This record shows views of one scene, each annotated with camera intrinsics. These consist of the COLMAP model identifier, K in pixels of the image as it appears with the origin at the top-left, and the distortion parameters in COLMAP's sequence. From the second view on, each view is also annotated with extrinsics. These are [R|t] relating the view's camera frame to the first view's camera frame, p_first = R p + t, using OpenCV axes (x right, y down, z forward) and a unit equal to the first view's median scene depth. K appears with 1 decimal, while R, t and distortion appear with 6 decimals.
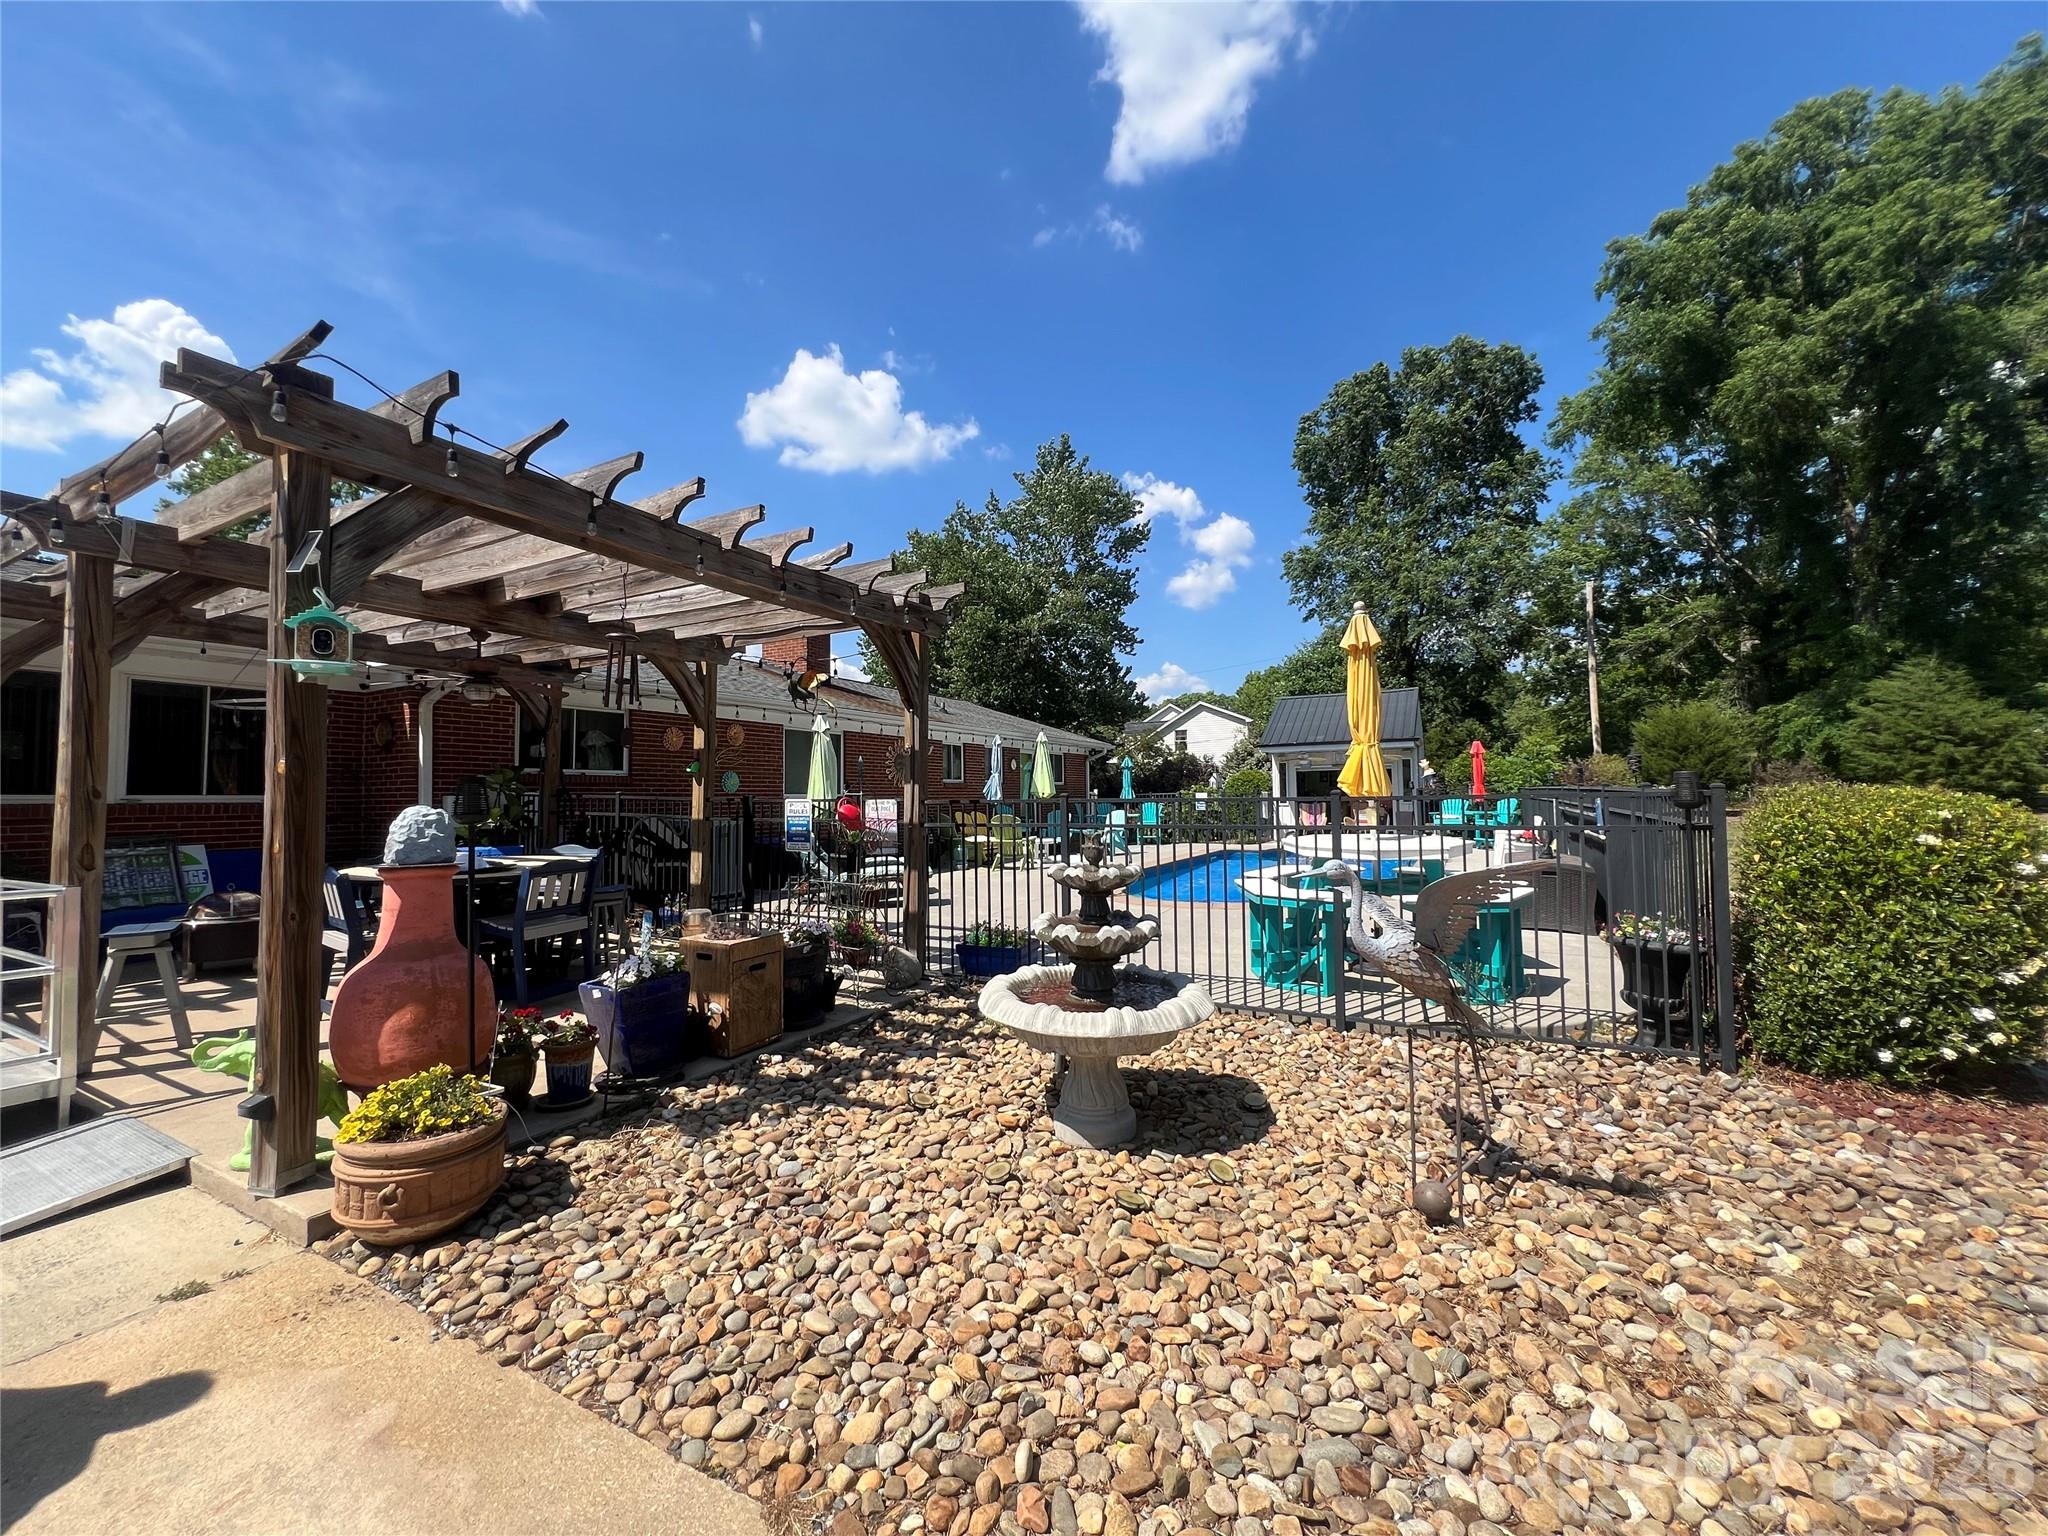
lens RADIAL K [[813.3, 0, 1026.1], [0, 813.3, 777.2], [0, 0, 1]] dist [-0.000770, -0.000298]
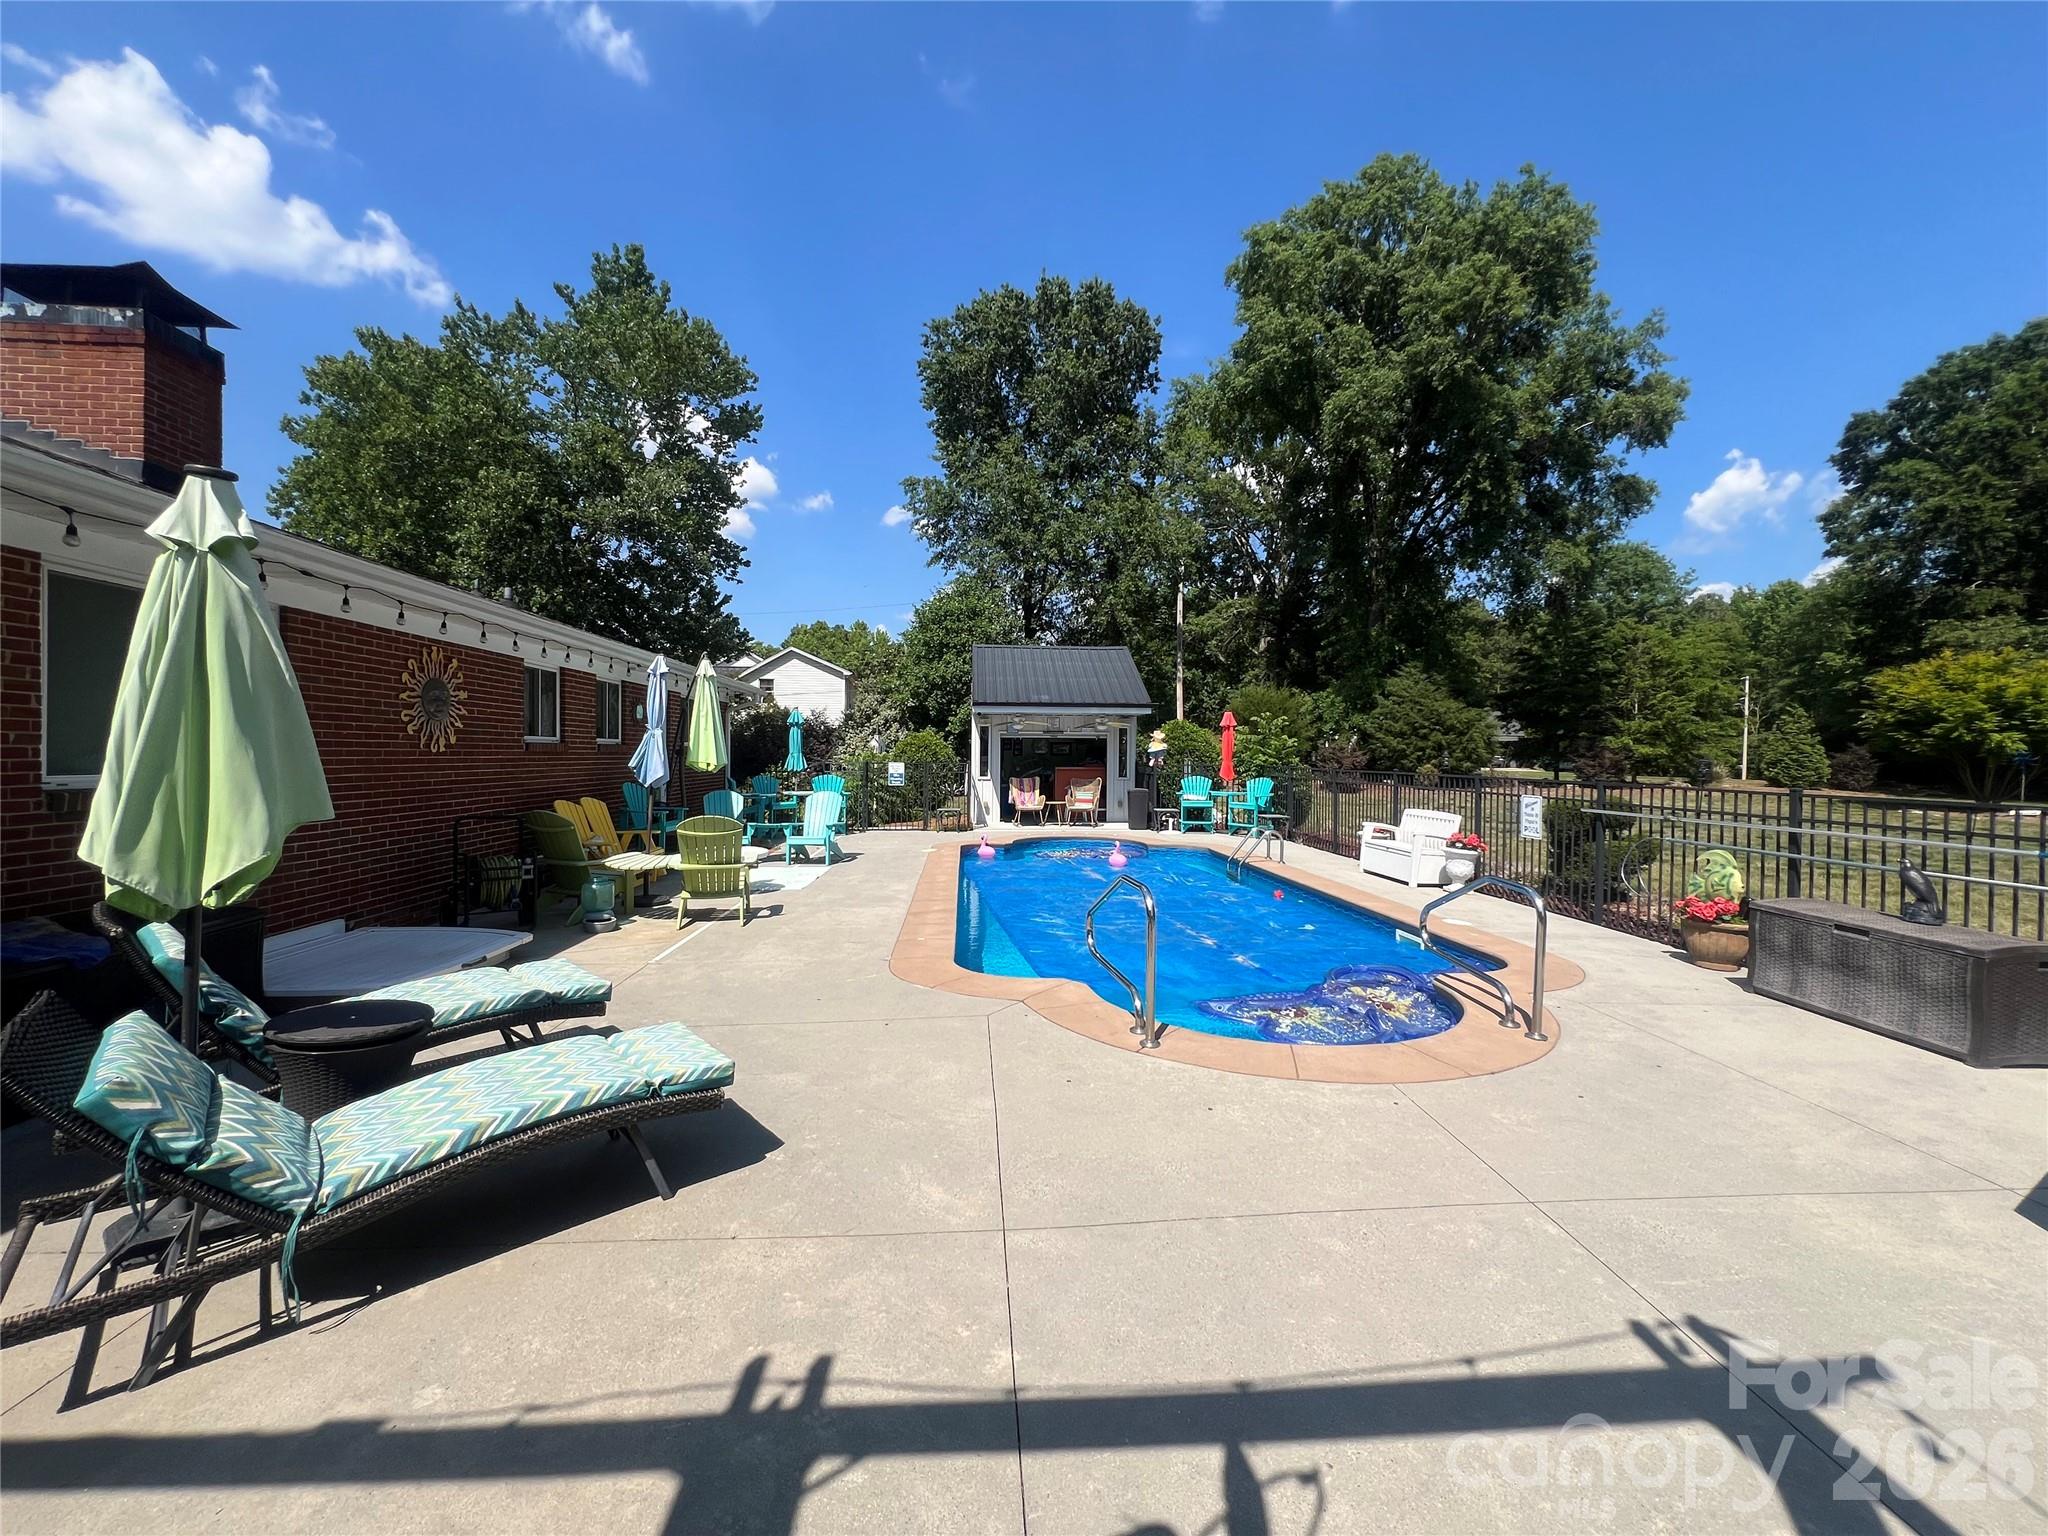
lens RADIAL K [[836.8, 0, 1000.7], [0, 836.8, 778.5], [0, 0, 1]] dist [0.018602, -0.000092]
pose [[0.851892, 0.008375, 0.523650, -0.068637], [-0.035255, 0.998521, 0.041384, -0.000654], [-0.522529, -0.053716, 0.850928, 0.179120]]
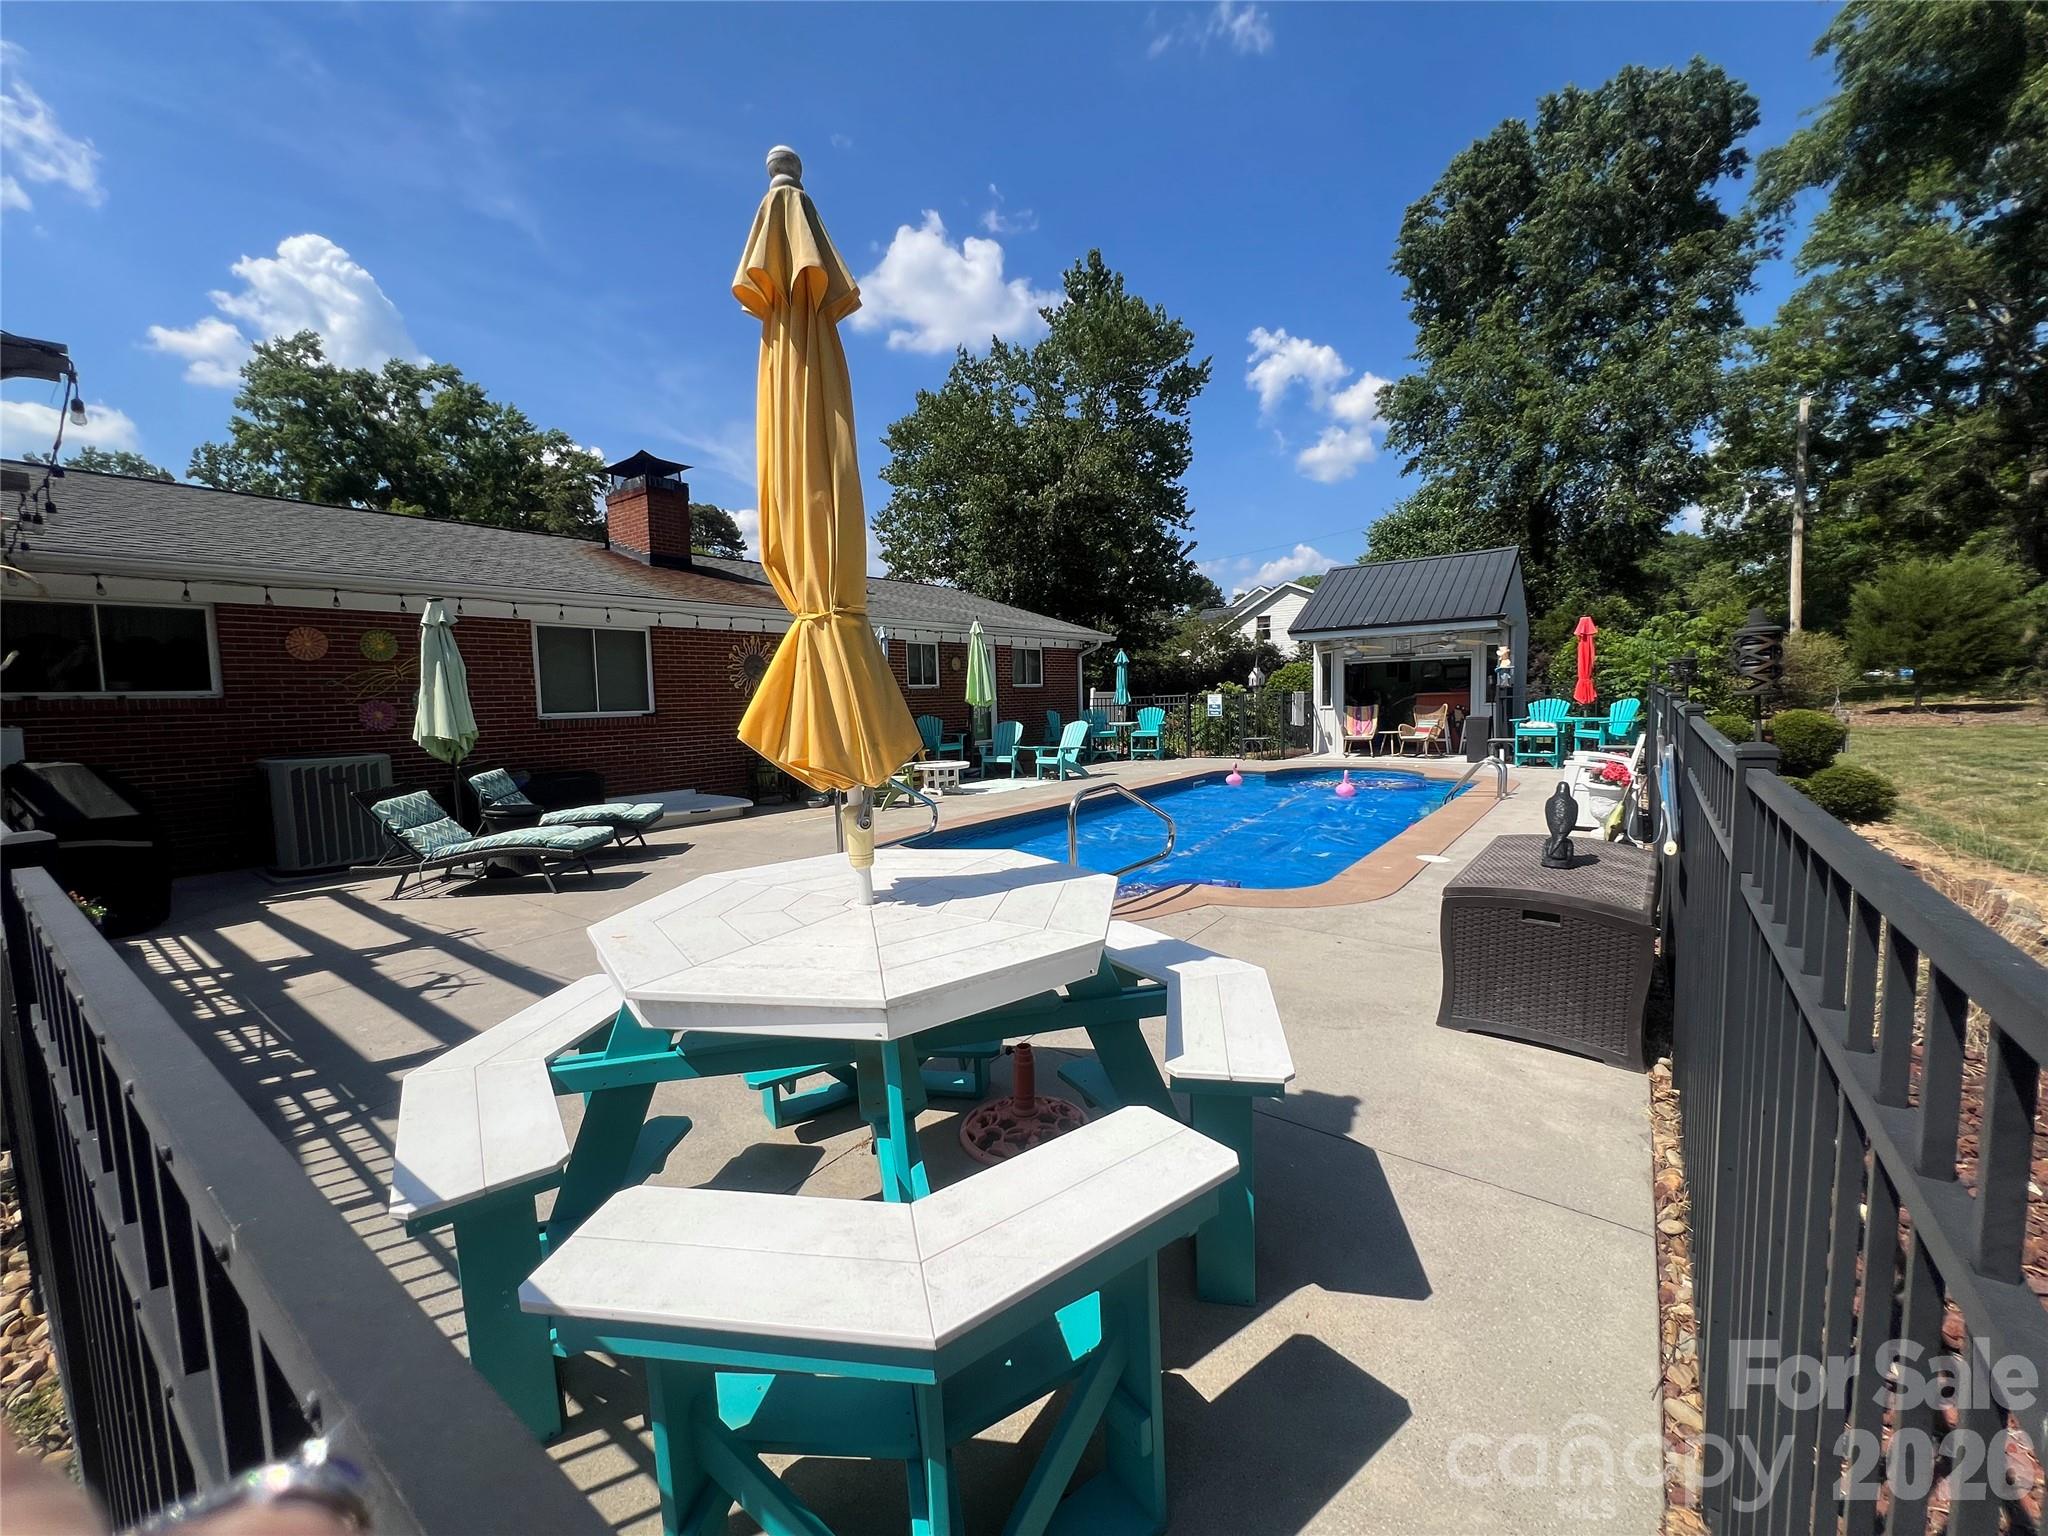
lens RADIAL K [[829.6, 0, 1024.0], [0, 829.6, 768.0], [0, 0, 1]] dist [-0.010329, 0.005086]
pose [[0.989338, -0.002730, -0.145614, 0.086210], [0.019259, 0.993496, 0.112229, -0.002153], [0.144360, -0.113837, 0.982955, 0.104244]]
